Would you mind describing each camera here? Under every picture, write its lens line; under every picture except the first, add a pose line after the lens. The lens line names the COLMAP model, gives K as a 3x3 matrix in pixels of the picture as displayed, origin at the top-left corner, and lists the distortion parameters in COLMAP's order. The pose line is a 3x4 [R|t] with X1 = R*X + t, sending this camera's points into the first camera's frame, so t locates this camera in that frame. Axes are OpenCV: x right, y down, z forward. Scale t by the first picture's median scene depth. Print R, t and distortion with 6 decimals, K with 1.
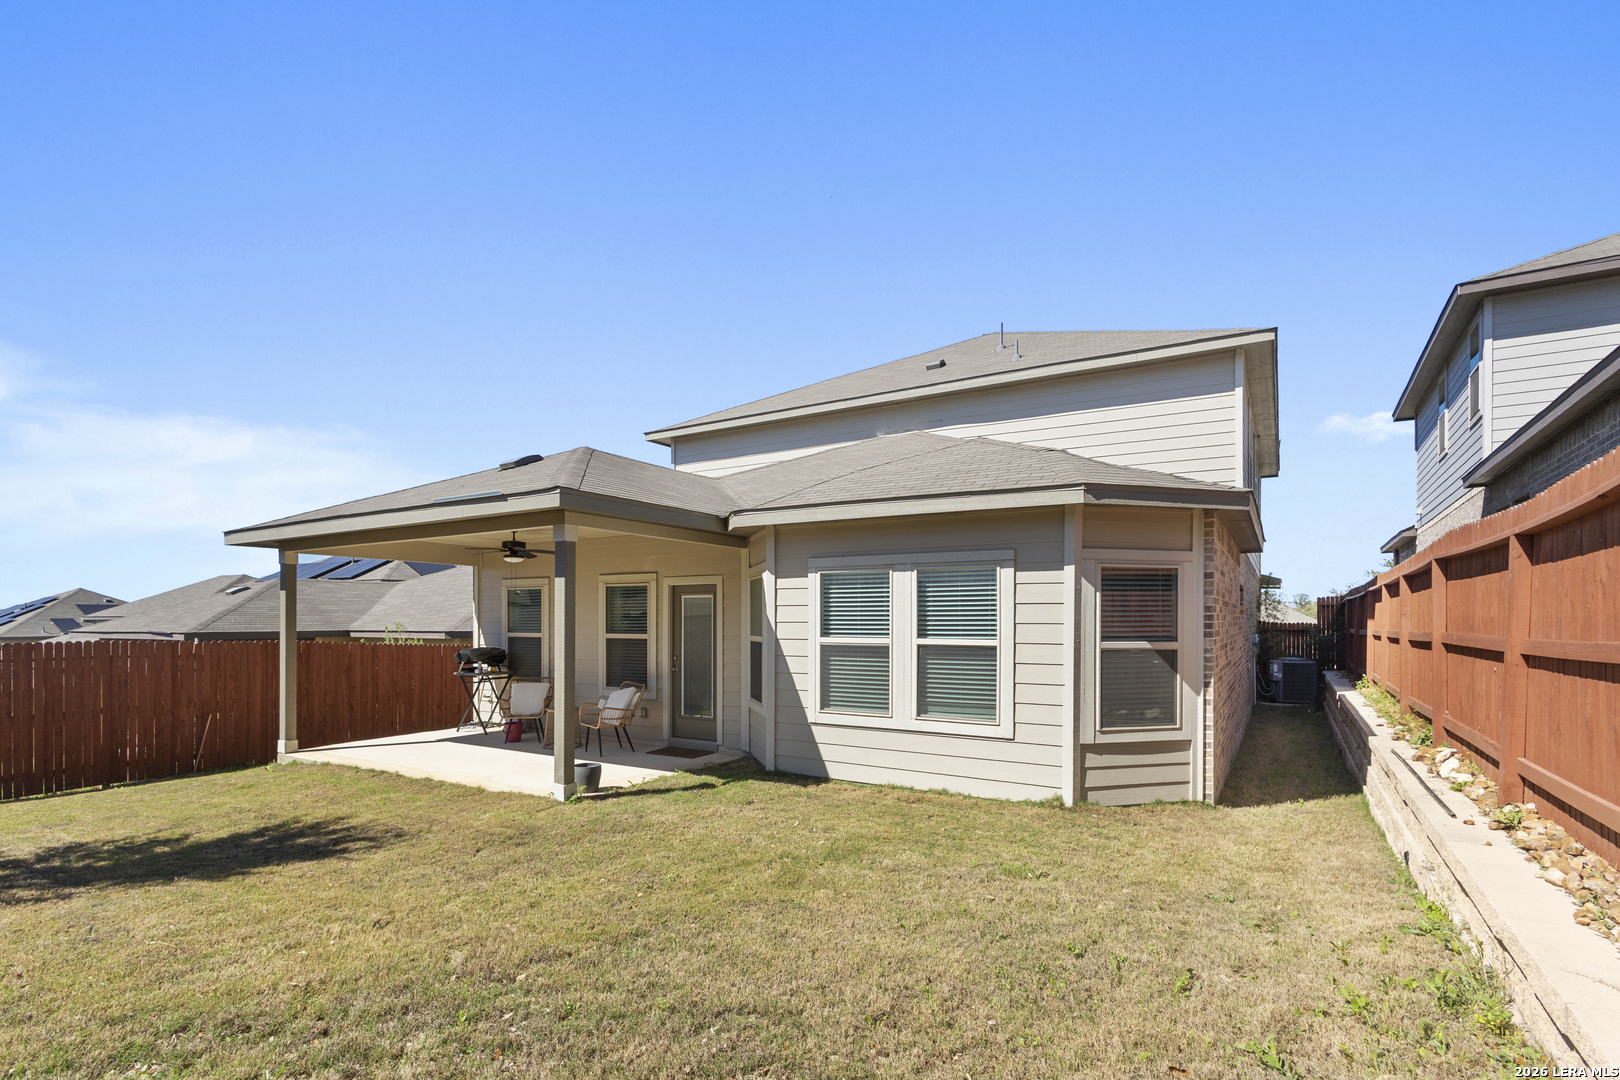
lens RADIAL K [[759.0, 0, 785.9], [0, 759.0, 622.9], [0, 0, 1]] dist [-0.005424, 0.006558]
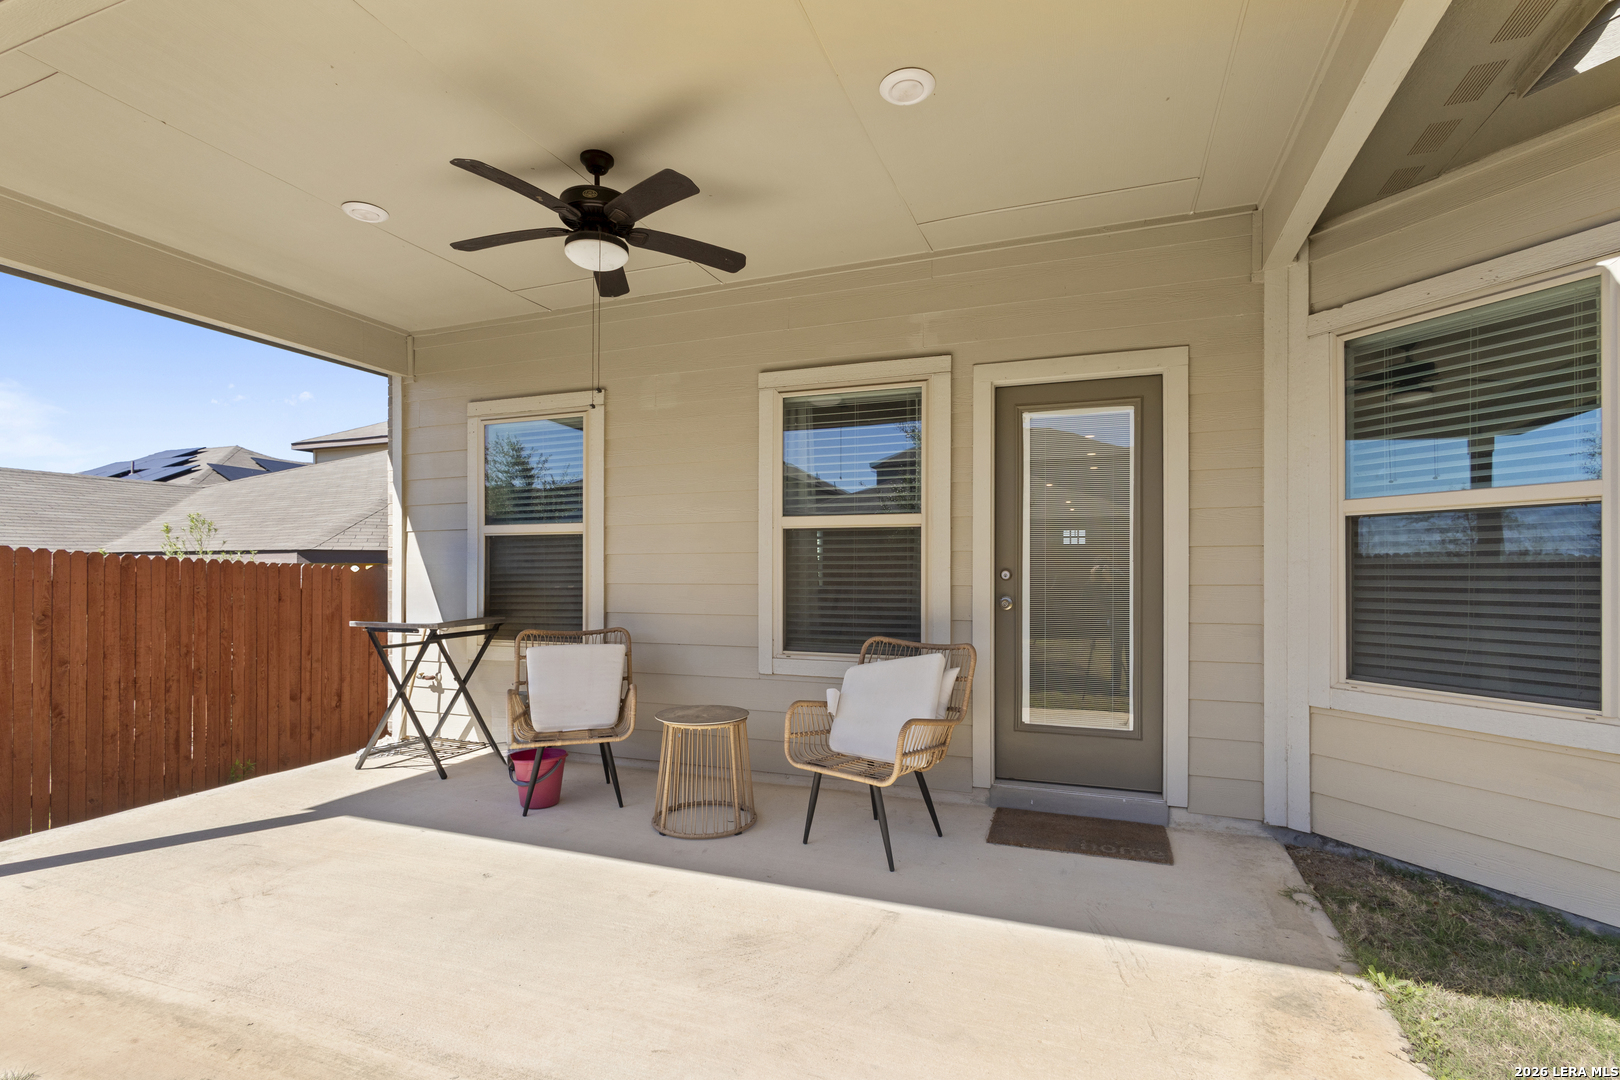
lens RADIAL K [[759.0, 0, 815.5], [0, 759.0, 575.3], [0, 0, 1]] dist [-0.005424, 0.006558]
pose [[0.979840, 0.000427, 0.199784, -0.275654], [-0.001025, 0.999995, 0.002889, 0.039268], [-0.199782, -0.003036, 0.979836, 0.557384]]
